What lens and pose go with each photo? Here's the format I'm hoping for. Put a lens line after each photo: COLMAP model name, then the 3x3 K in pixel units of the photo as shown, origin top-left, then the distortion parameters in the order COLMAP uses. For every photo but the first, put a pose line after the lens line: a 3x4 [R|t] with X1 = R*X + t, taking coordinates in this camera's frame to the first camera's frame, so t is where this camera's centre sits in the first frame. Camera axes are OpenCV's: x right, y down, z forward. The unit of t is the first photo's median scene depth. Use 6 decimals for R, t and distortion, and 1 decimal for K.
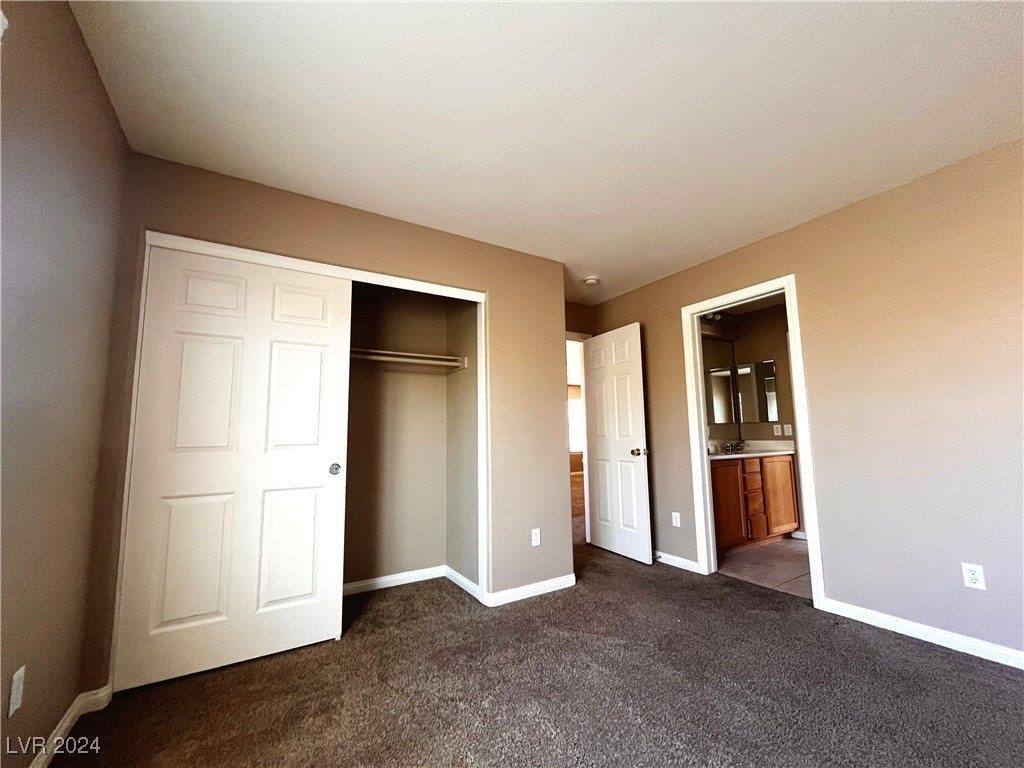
lens RADIAL K [[411.2, 0, 510.4], [0, 411.2, 387.3], [0, 0, 1]] dist [-0.001785, -0.000621]
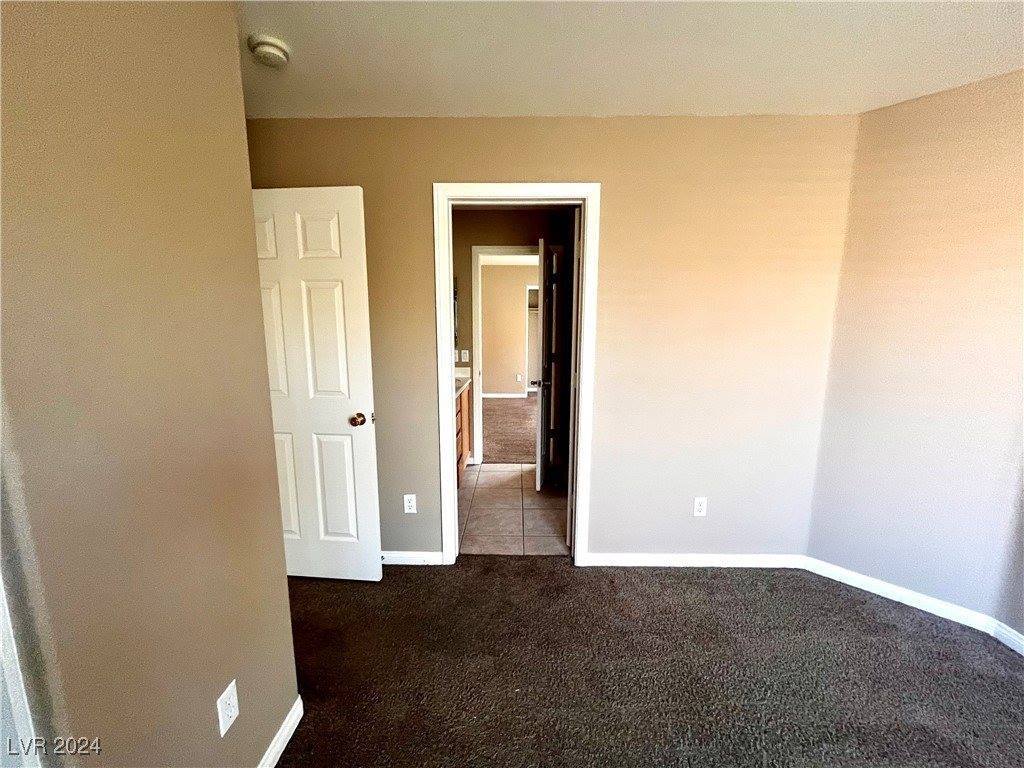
lens RADIAL K [[411.2, 0, 510.4], [0, 411.2, 387.3], [0, 0, 1]] dist [-0.001785, -0.000621]
pose [[0.536985, -0.115255, 0.835681, -0.070119], [-0.103633, 0.974107, 0.200938, -0.031973], [-0.837202, -0.194504, 0.511137, 0.532292]]
